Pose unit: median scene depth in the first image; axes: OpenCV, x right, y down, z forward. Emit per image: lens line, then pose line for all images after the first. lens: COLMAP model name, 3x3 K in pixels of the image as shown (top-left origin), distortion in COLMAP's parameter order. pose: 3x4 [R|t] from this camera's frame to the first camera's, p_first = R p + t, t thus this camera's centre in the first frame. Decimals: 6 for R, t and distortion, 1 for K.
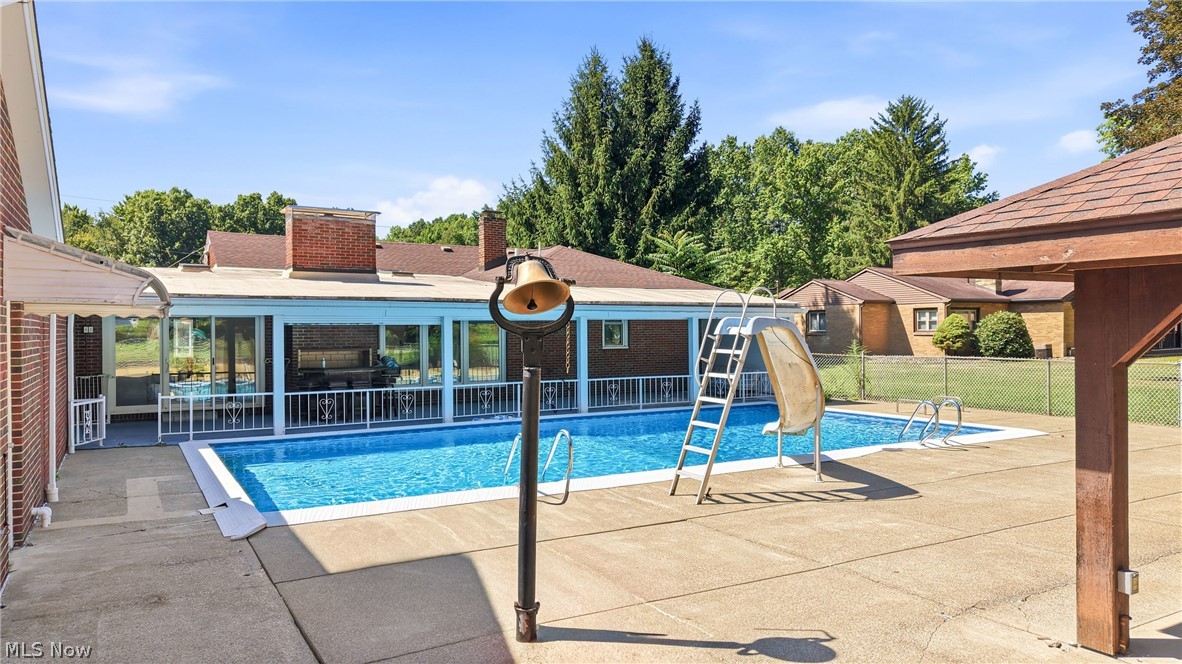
lens RADIAL K [[791.2, 0, 588.1], [0, 791.2, 325.4], [0, 0, 1]] dist [0.046086, -0.023376]
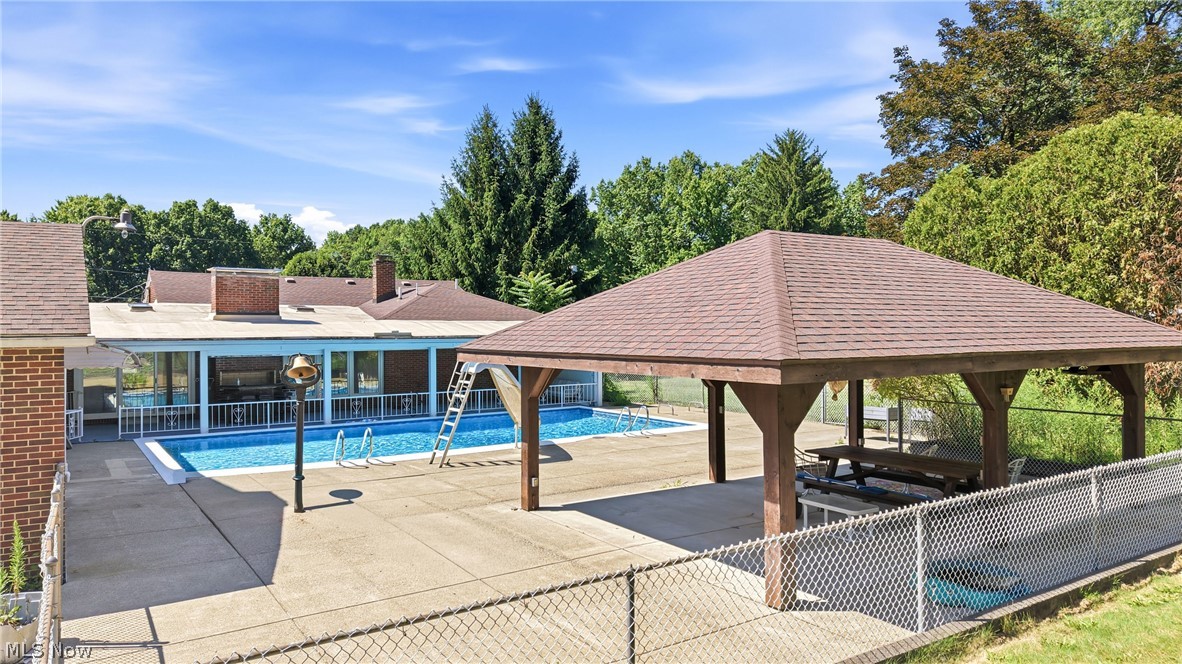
lens RADIAL K [[791.2, 0, 591.3], [0, 791.2, 328.8], [0, 0, 1]] dist [0.046086, -0.023376]
pose [[0.997658, 0.002025, 0.068369, 0.088188], [-0.002326, 0.999988, 0.004322, -0.024876], [-0.068360, -0.004470, 0.997651, -0.203979]]
